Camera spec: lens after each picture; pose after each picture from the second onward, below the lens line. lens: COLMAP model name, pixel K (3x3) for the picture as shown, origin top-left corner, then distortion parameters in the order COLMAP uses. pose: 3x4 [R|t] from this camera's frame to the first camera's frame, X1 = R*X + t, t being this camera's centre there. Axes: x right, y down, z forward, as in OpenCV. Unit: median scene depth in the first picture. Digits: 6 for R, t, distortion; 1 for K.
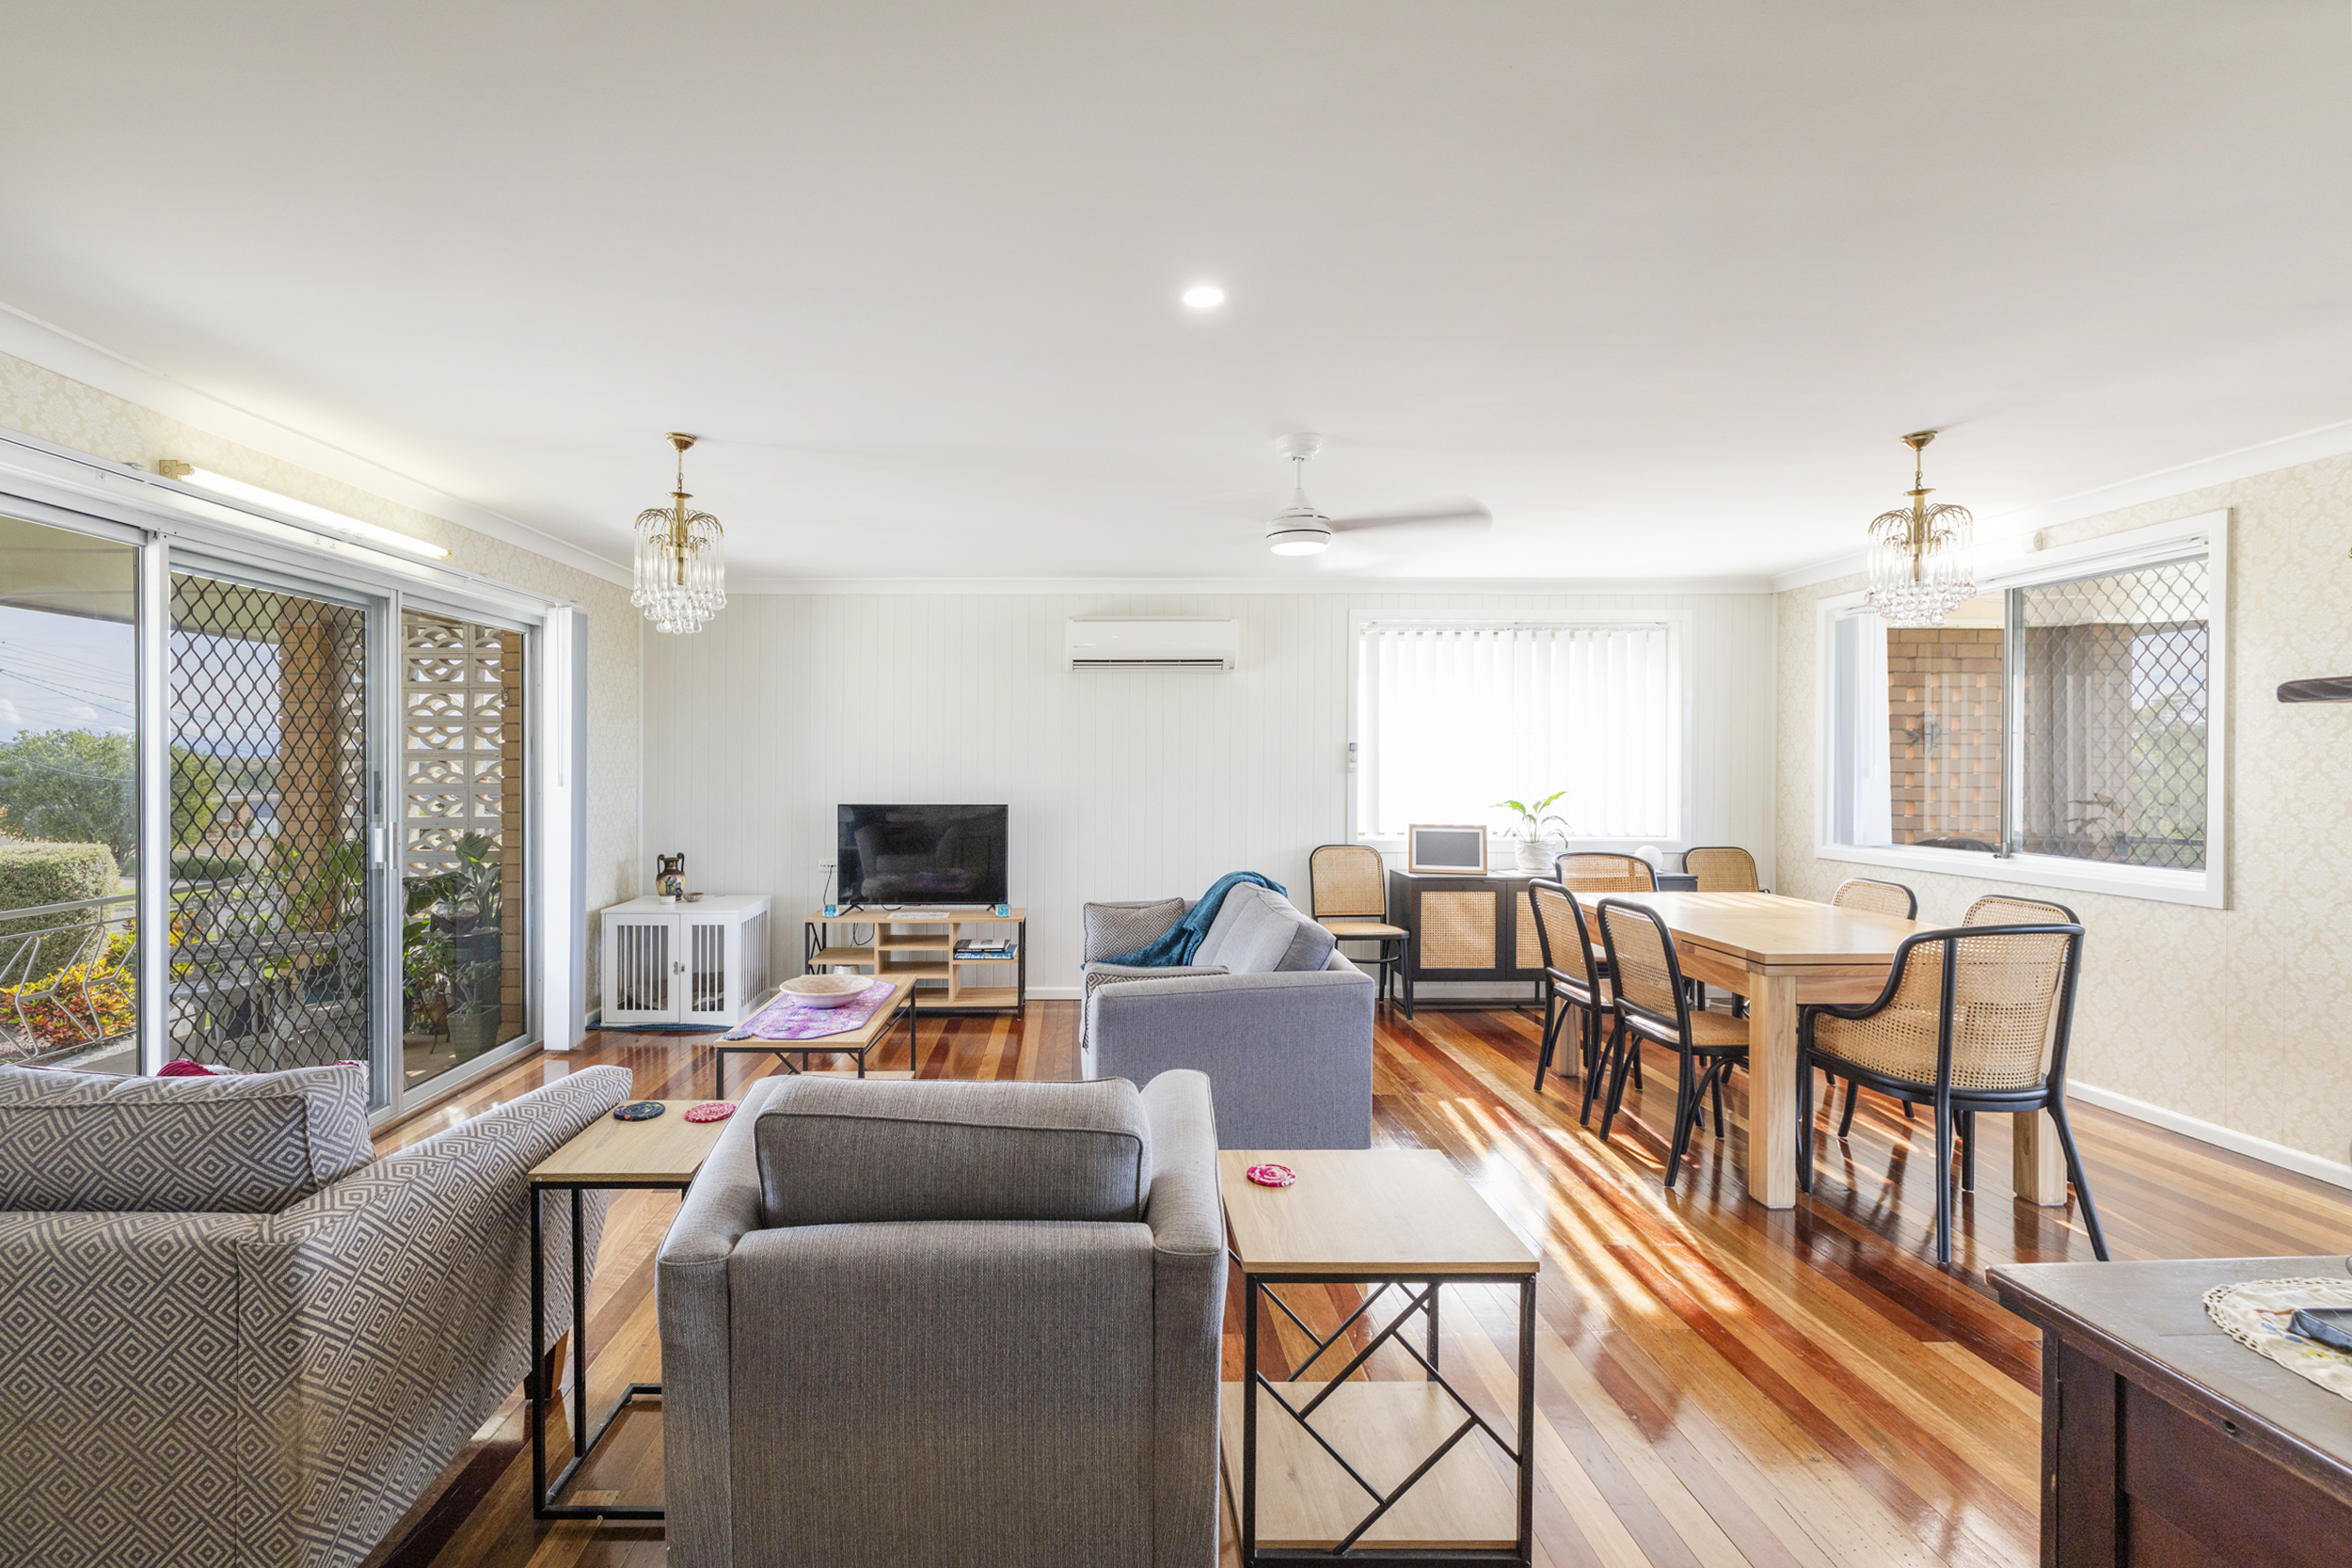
lens RADIAL K [[1019.1, 0, 1189.6], [0, 1019.1, 770.8], [0, 0, 1]] dist [-0.002727, 0.002661]
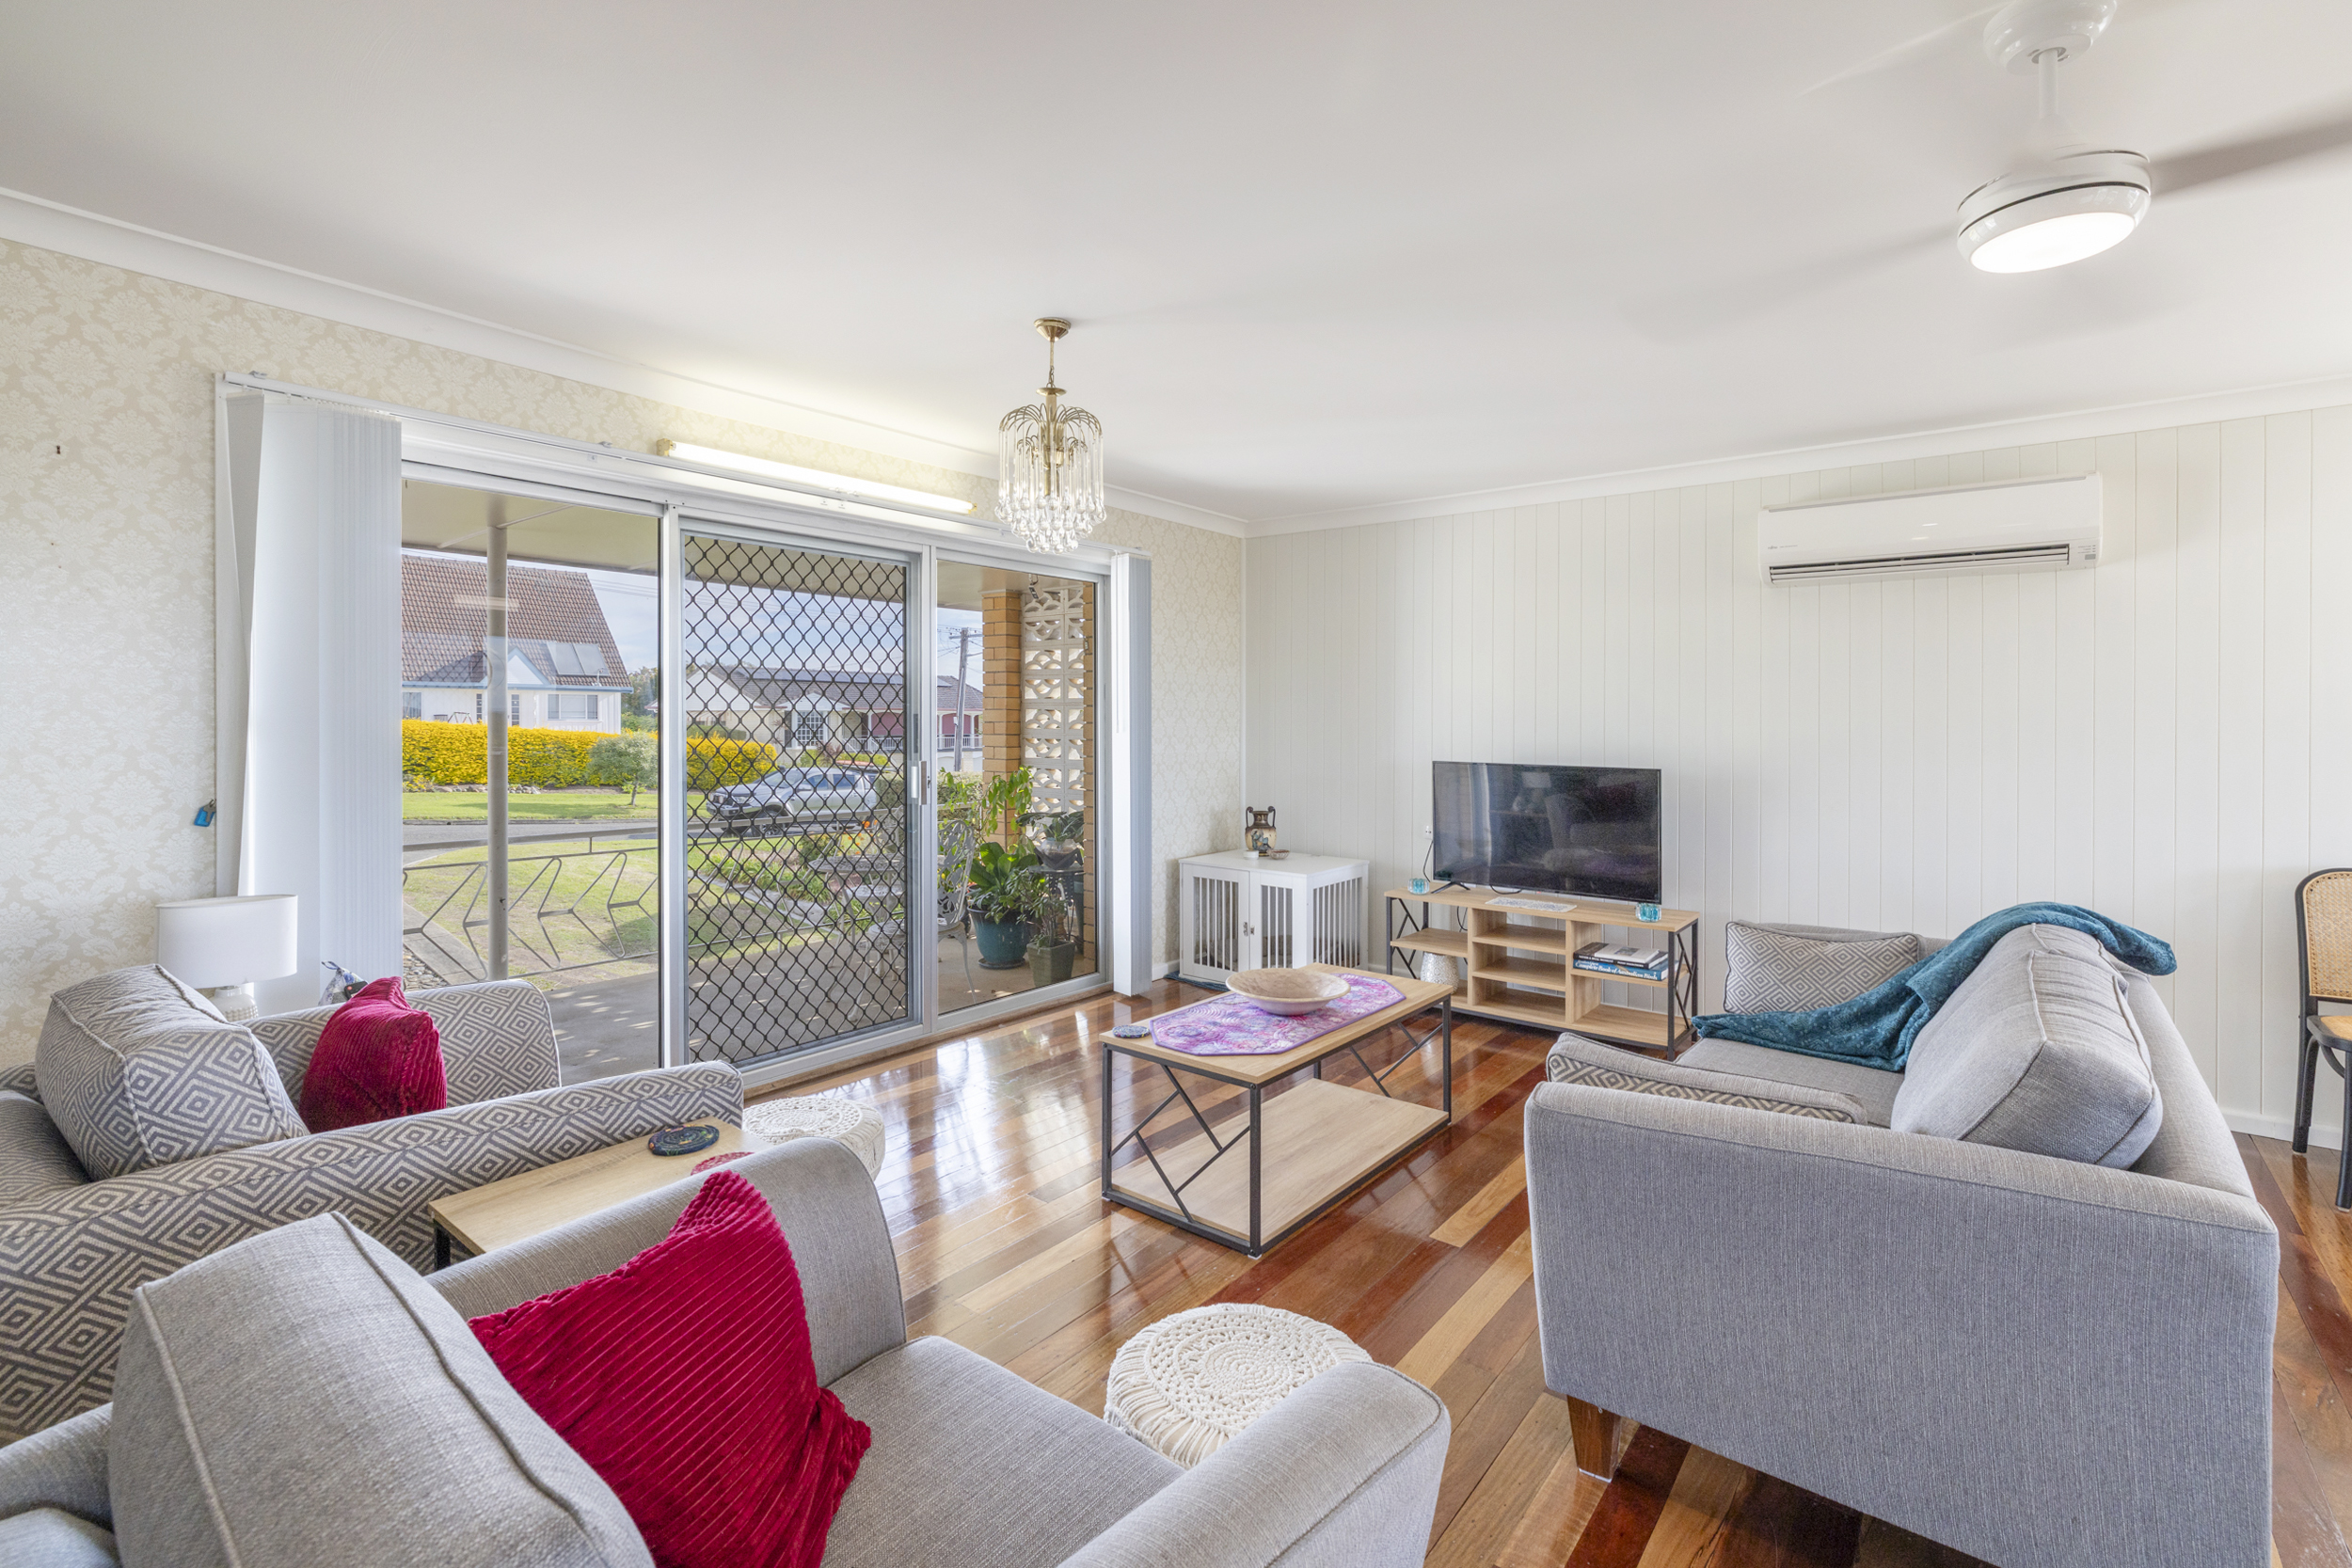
lens RADIAL K [[1019.1, 0, 1161.2], [0, 1019.1, 716.0], [0, 0, 1]] dist [-0.002727, 0.002661]
pose [[0.714087, 0.001926, -0.700054, 0.102208], [-0.011517, 0.999893, -0.008997, 0.006153], [0.699962, 0.014487, 0.714033, 0.272850]]
